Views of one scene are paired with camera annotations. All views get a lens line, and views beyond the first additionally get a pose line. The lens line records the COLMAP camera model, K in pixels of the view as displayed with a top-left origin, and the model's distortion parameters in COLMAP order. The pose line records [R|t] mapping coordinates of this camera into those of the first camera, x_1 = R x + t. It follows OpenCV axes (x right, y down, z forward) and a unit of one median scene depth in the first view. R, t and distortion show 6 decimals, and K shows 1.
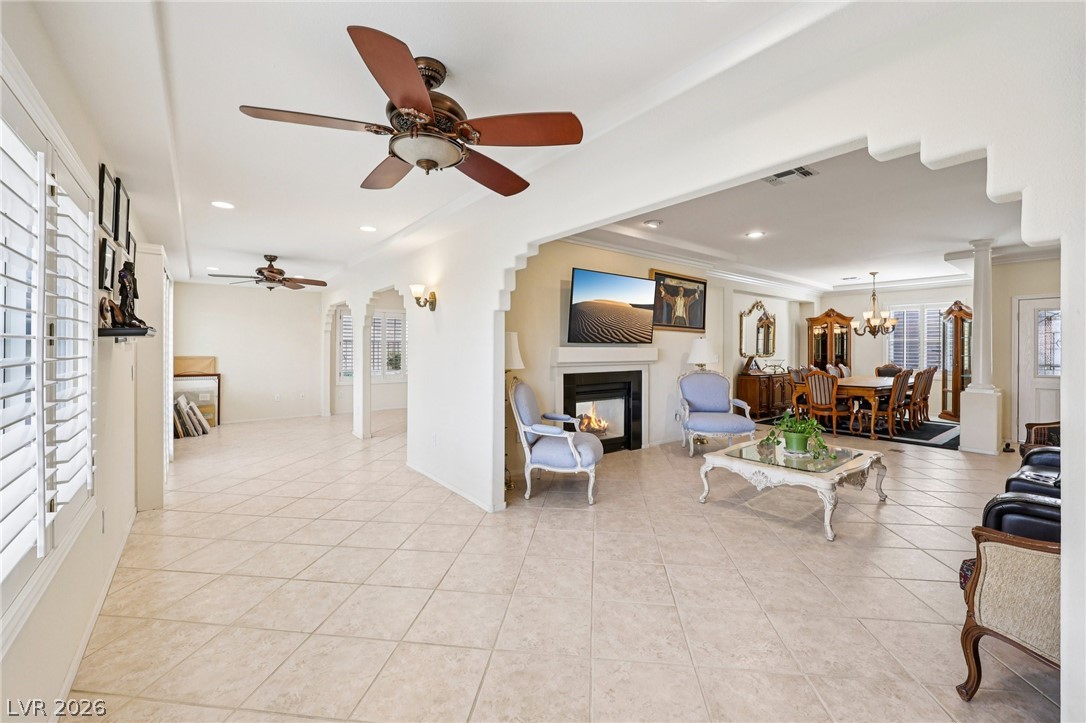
lens RADIAL K [[435.9, 0, 546.3], [0, 435.9, 352.9], [0, 0, 1]] dist [0.000496, -0.000025]
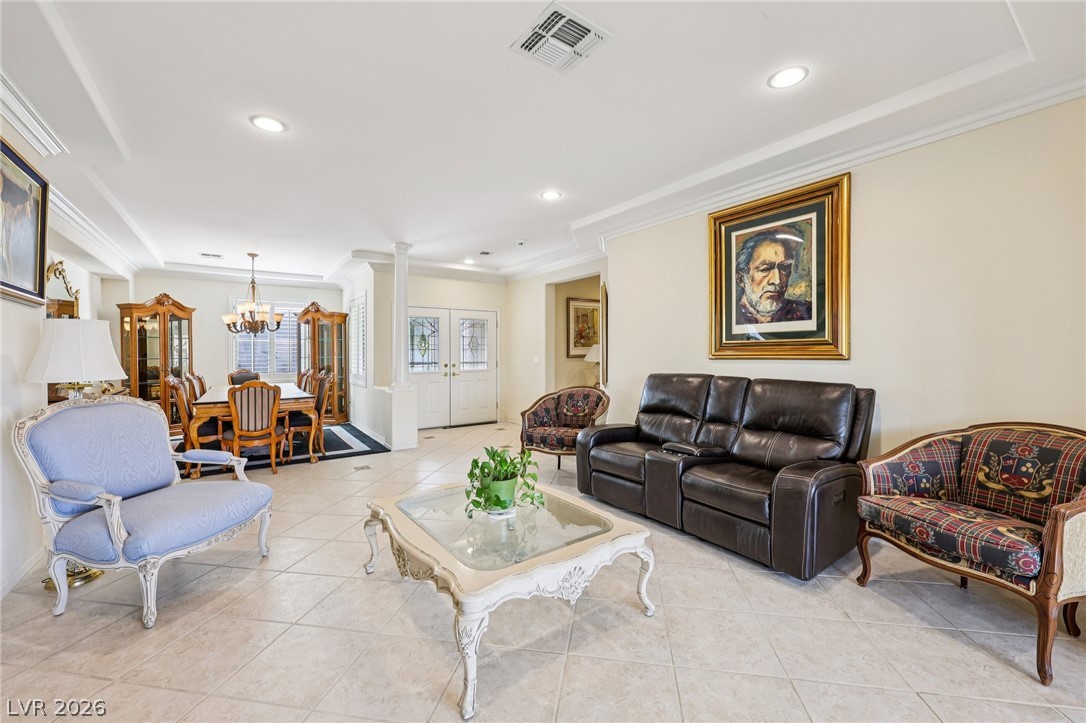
lens RADIAL K [[435.9, 0, 546.3], [0, 435.9, 352.9], [0, 0, 1]] dist [0.000496, -0.000025]
pose [[0.051722, -0.003133, 0.998657, -0.021724], [0.013713, 0.999903, 0.002427, 0.001513], [-0.998567, 0.013569, 0.051759, 0.426430]]
